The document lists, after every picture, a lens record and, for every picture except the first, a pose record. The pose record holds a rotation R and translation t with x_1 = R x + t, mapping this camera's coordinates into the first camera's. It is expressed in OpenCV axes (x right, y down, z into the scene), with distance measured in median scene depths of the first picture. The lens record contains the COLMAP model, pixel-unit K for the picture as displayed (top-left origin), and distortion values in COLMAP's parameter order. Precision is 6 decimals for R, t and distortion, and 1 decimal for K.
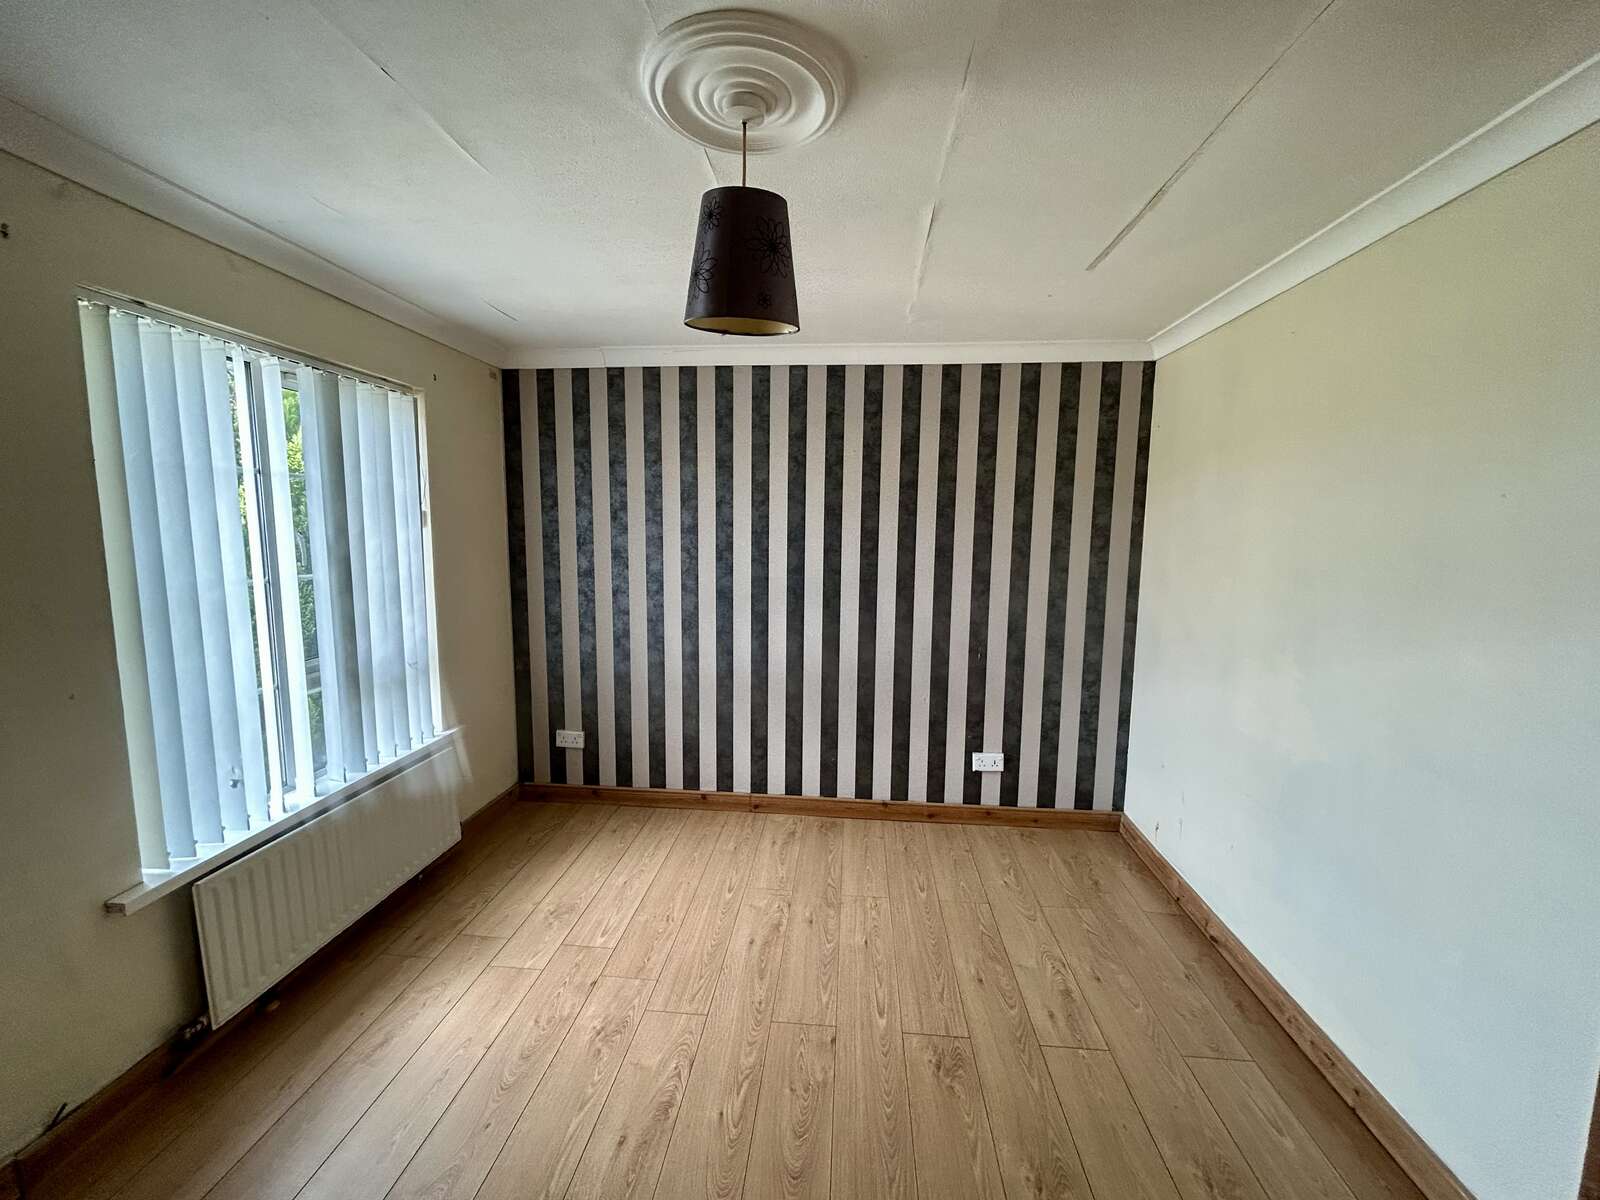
lens RADIAL K [[644.4, 0, 800.3], [0, 644.4, 602.4], [0, 0, 1]] dist [0.001811, -0.000159]
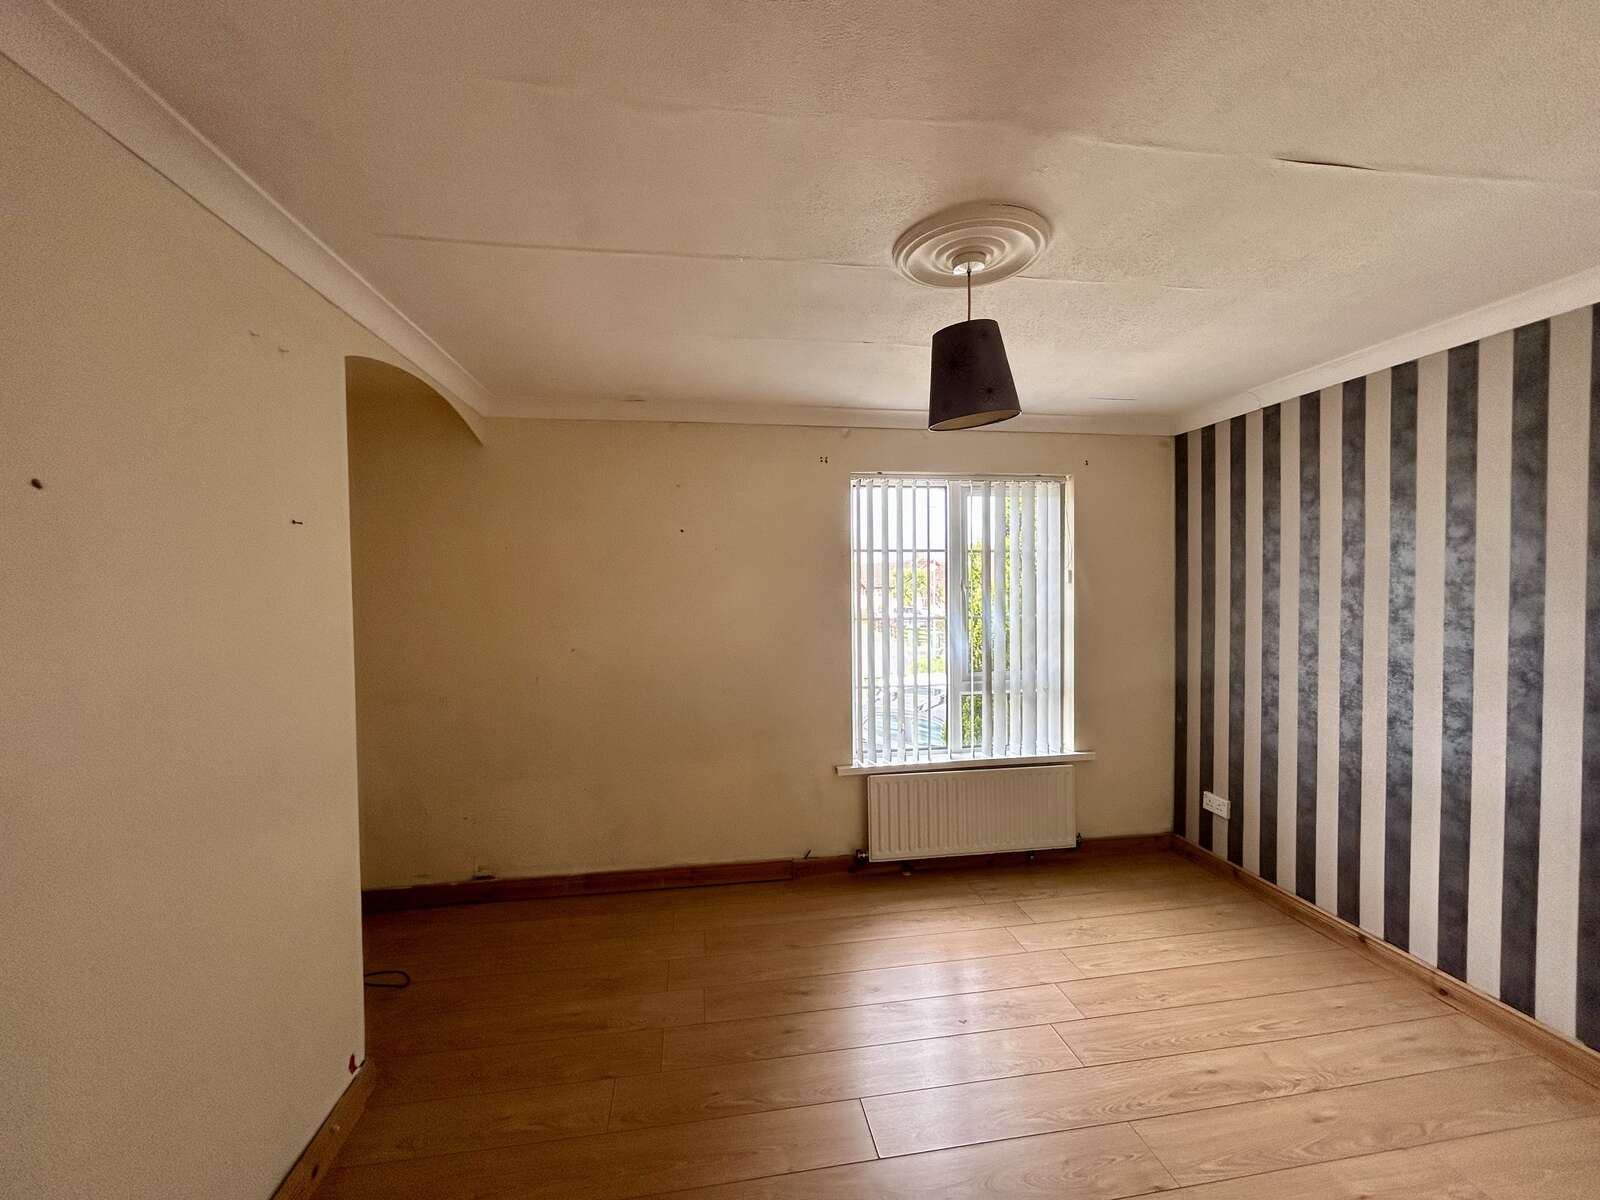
lens RADIAL K [[644.4, 0, 795.1], [0, 644.4, 602.6], [0, 0, 1]] dist [0.001811, -0.000159]
pose [[0.245526, 0.013274, -0.969299, 0.427671], [-0.102747, 0.994630, -0.012405, -0.007281], [0.963929, 0.102638, 0.245572, 0.155318]]
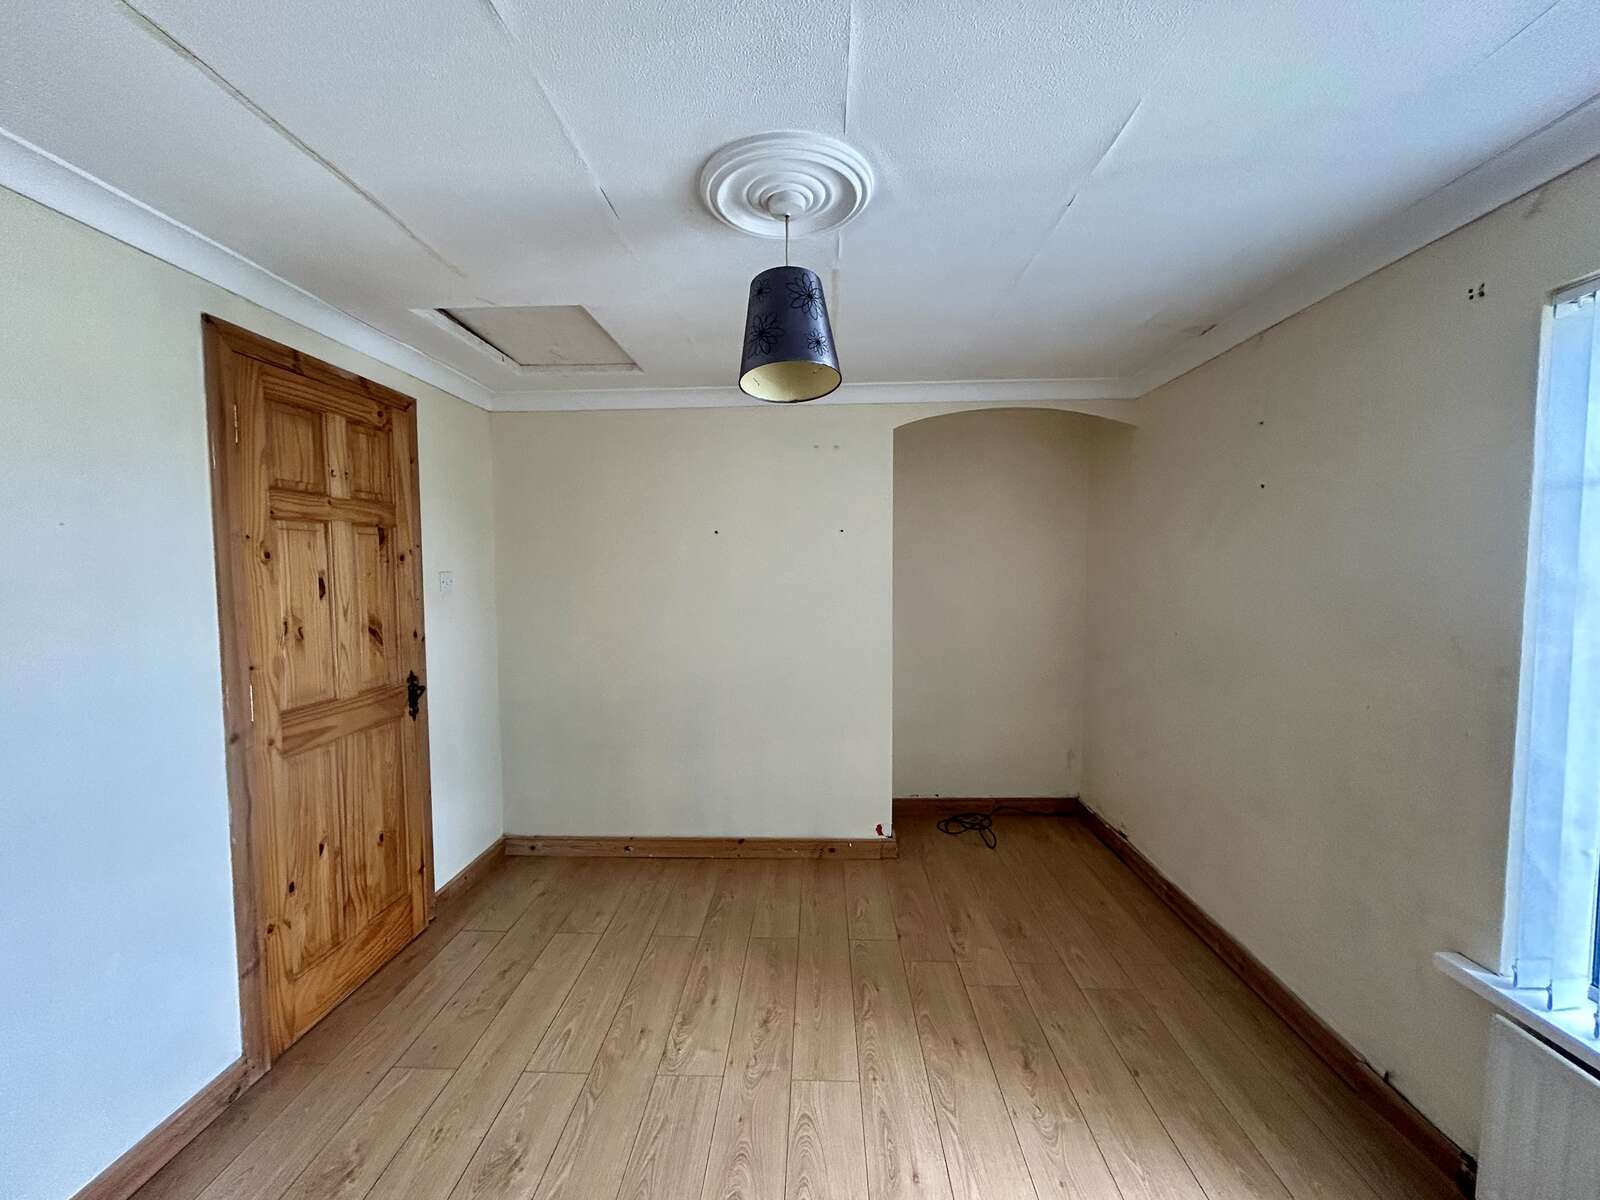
lens RADIAL K [[644.4, 0, 792.5], [0, 644.4, 599.8], [0, 0, 1]] dist [0.001811, -0.000159]
pose [[-0.998489, -0.004036, -0.054808, -0.014596], [-0.013719, 0.984031, 0.177468, -0.103283], [0.053217, 0.177952, -0.982599, 0.877817]]
